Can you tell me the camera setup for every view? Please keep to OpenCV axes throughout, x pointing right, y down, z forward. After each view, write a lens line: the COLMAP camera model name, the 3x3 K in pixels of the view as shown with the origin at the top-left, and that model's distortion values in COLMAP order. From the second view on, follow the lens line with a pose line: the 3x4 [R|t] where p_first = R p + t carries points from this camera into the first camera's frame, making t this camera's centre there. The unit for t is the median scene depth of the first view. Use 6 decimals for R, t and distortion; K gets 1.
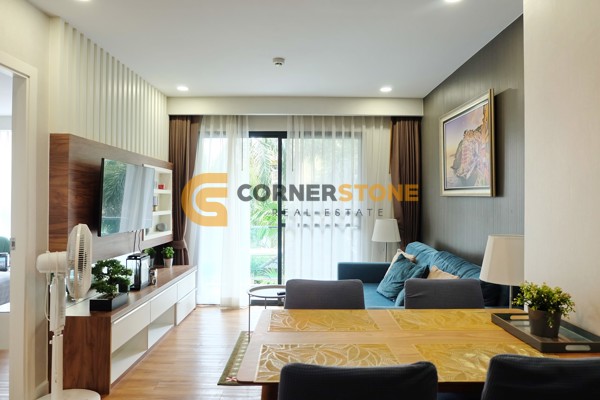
lens RADIAL K [[409.5, 0, 301.7], [0, 409.5, 197.2], [0, 0, 1]] dist [-0.058798, 0.059082]
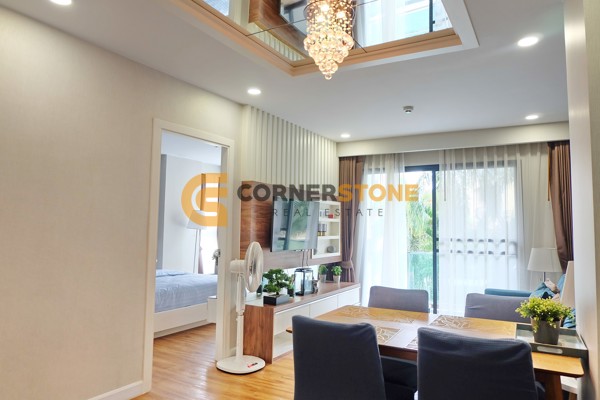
lens RADIAL K [[409.5, 0, 301.7], [0, 409.5, 197.2], [0, 0, 1]] dist [-0.058798, 0.059082]
pose [[0.872447, -0.028802, -0.487859, 0.178212], [-0.005713, 0.997593, -0.069111, 0.003168], [0.488675, 0.063083, 0.870182, -0.120732]]
